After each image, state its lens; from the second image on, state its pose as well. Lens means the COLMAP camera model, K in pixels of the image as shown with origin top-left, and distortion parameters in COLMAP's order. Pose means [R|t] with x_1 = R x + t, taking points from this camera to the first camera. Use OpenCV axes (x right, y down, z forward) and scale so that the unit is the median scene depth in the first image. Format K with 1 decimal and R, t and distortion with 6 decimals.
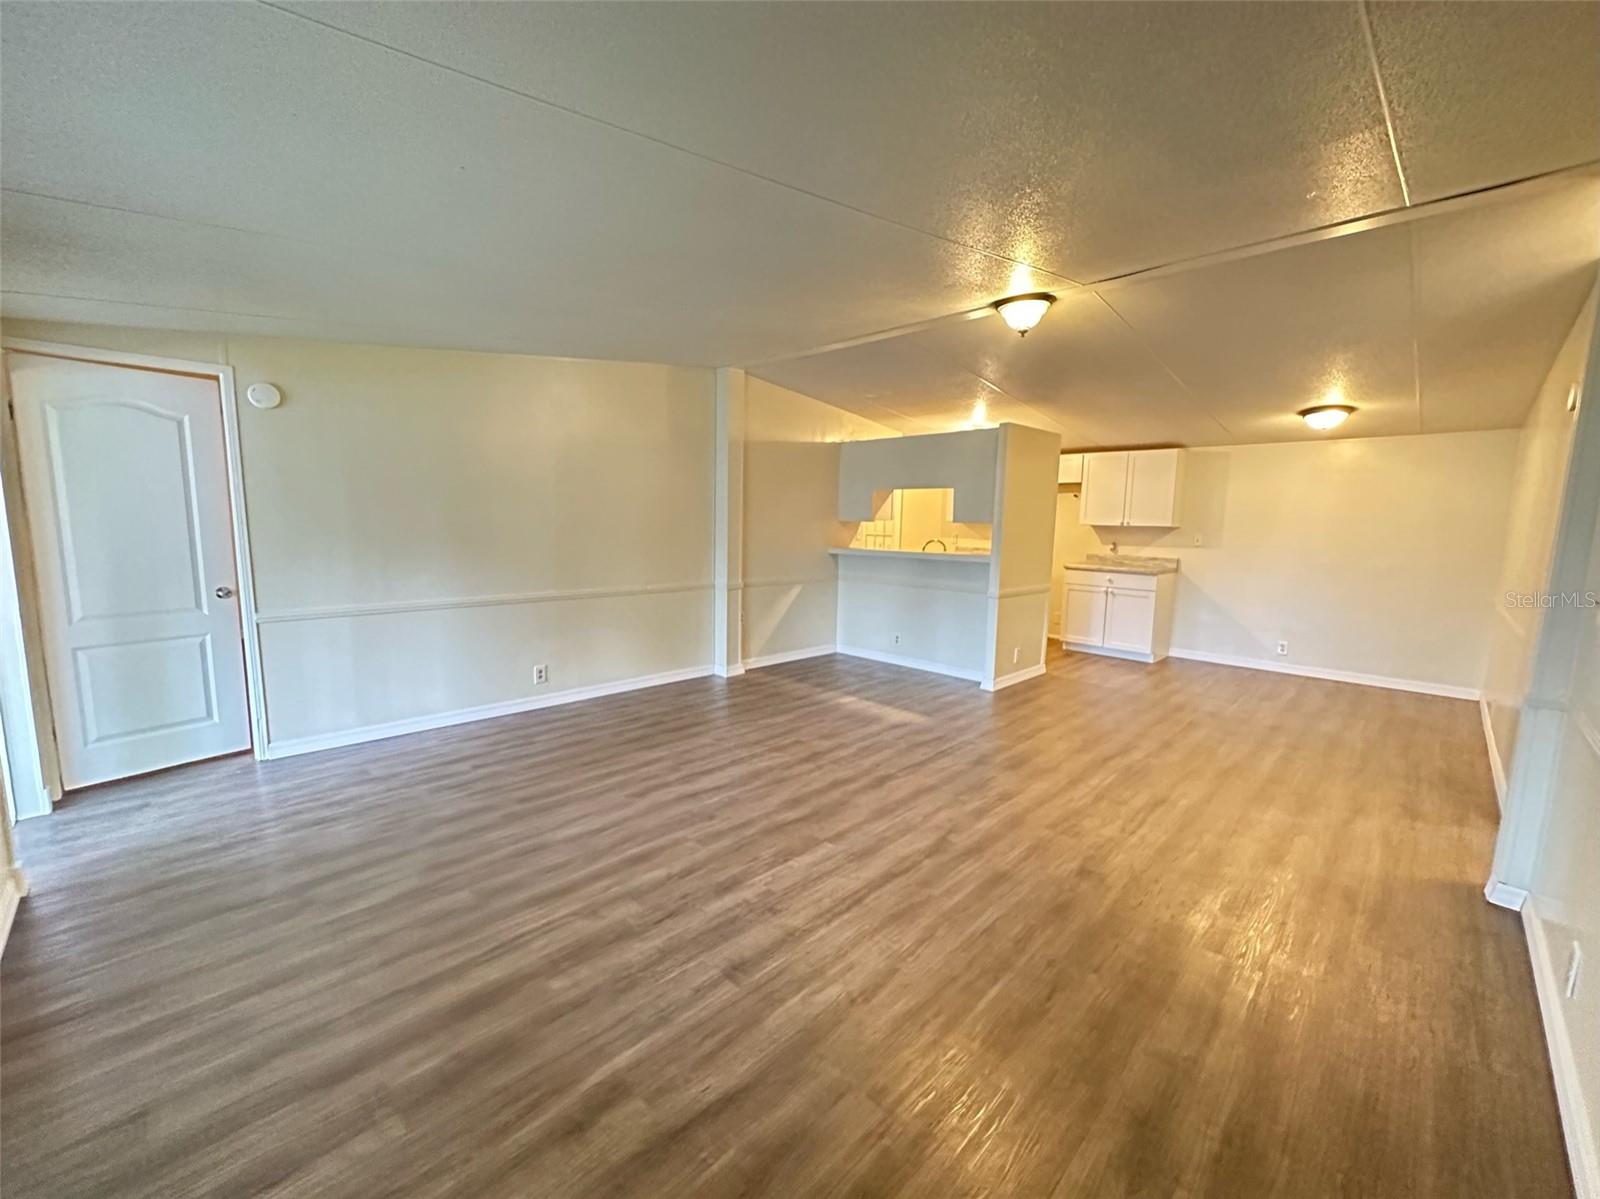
lens RADIAL K [[639.5, 0, 802.1], [0, 639.5, 597.5], [0, 0, 1]] dist [-0.002166, 0.000698]
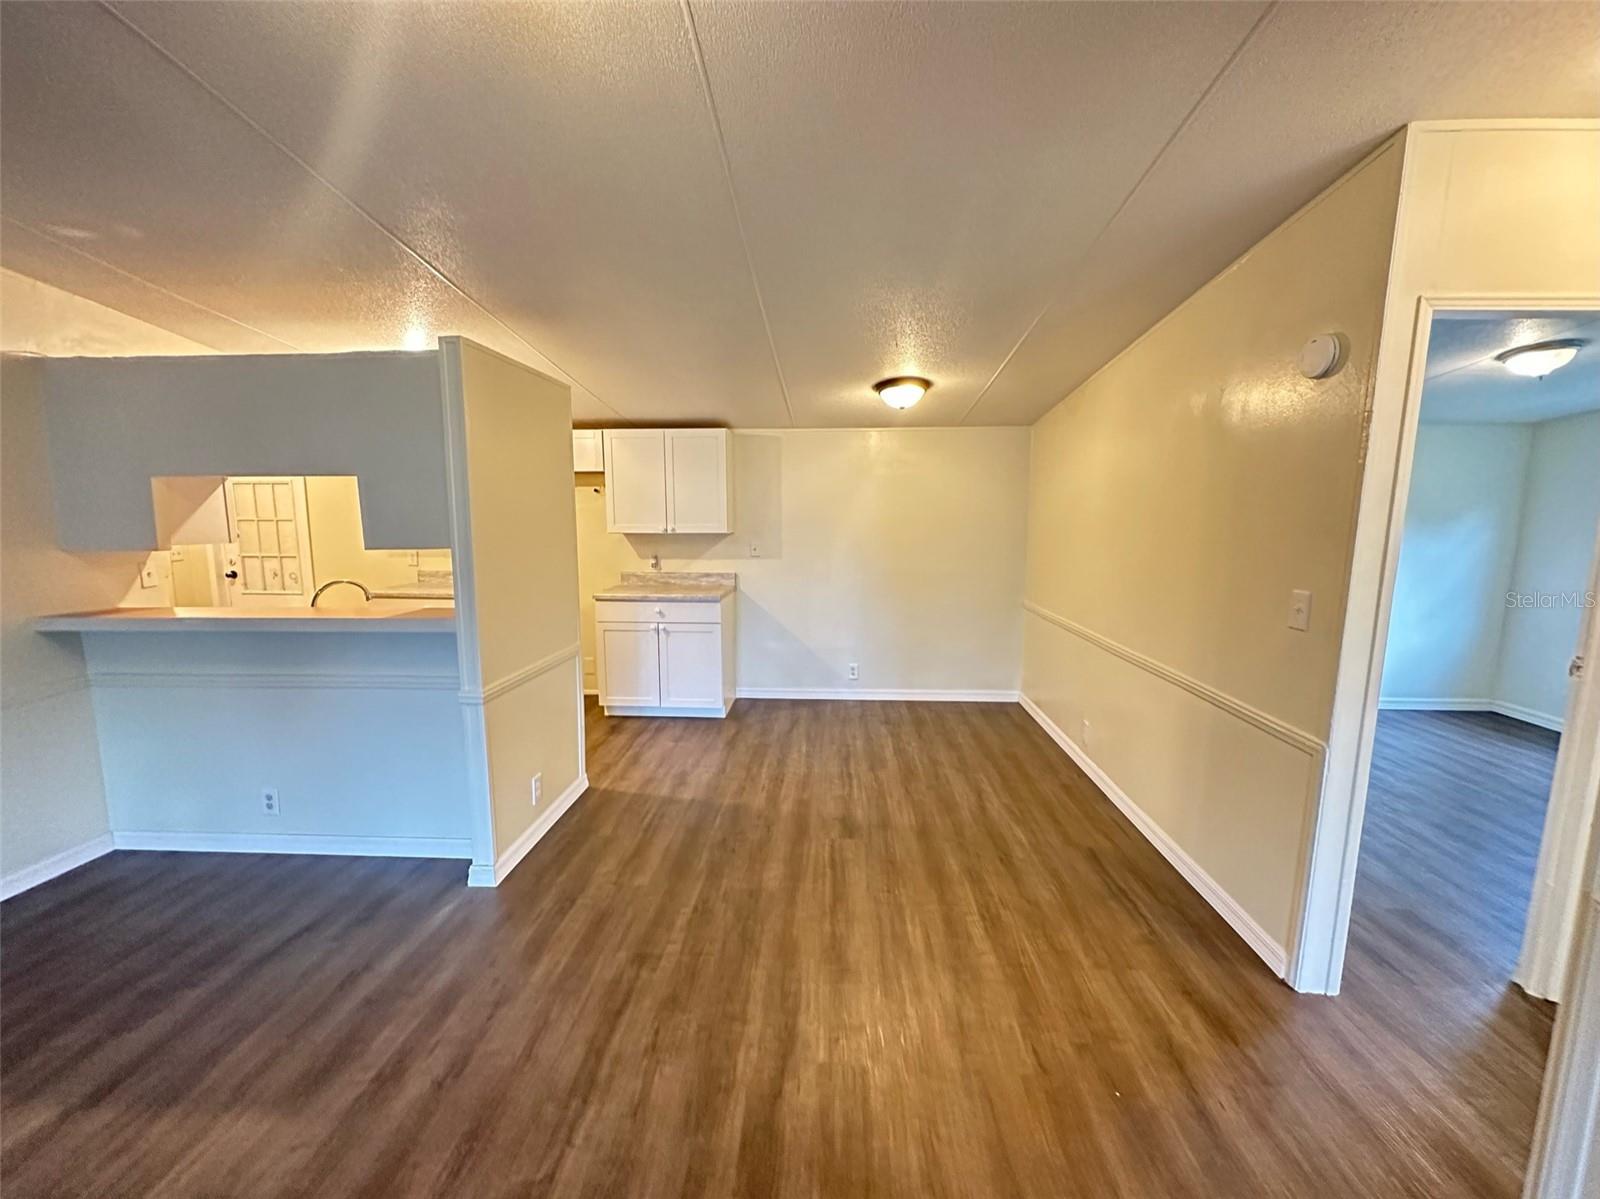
lens RADIAL K [[639.5, 0, 795.6], [0, 639.5, 595.6], [0, 0, 1]] dist [-0.002166, 0.000698]
pose [[0.751509, -0.103441, 0.651563, 0.142610], [0.096877, 0.994228, 0.046104, -0.064758], [-0.652571, 0.028474, 0.757192, 0.382094]]
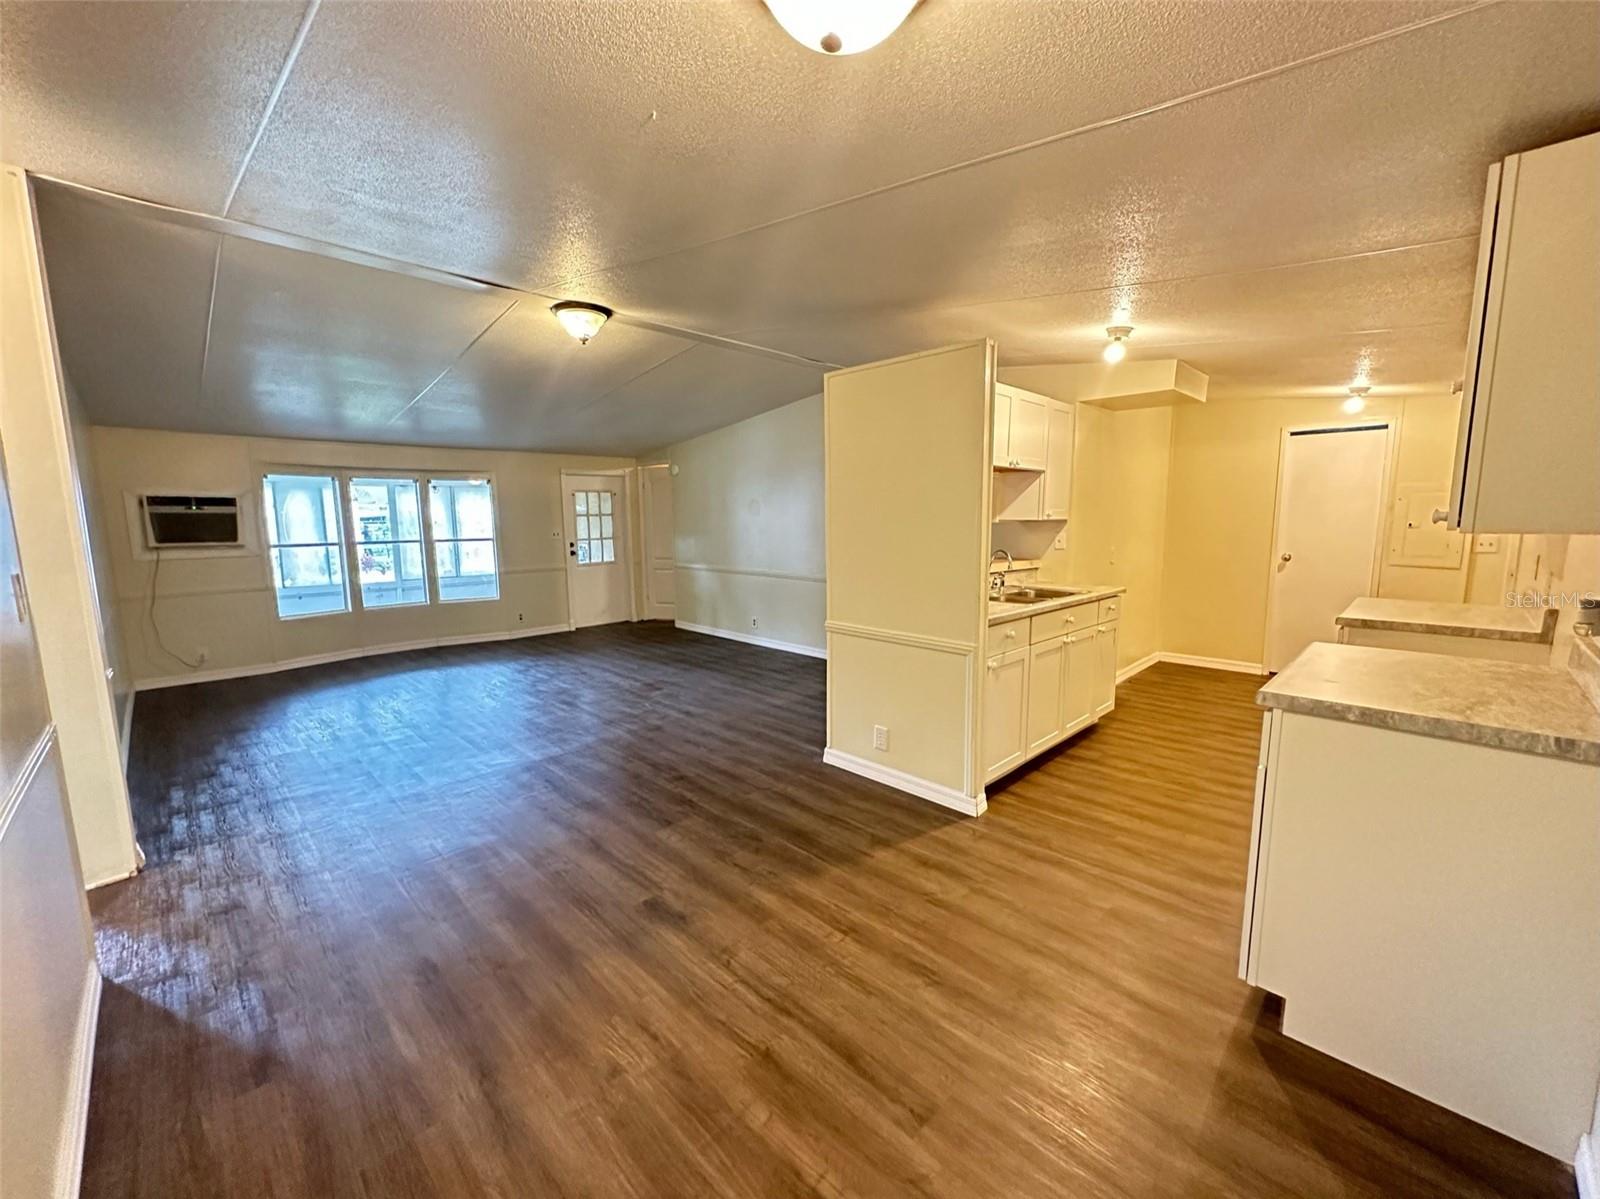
lens RADIAL K [[639.5, 0, 796.2], [0, 639.5, 597.6], [0, 0, 1]] dist [-0.002166, 0.000698]
pose [[-0.004091, 0.108819, -0.994053, 0.795763], [-0.119223, 0.986918, 0.108529, -0.083837], [0.992859, 0.118958, 0.008936, 0.771806]]
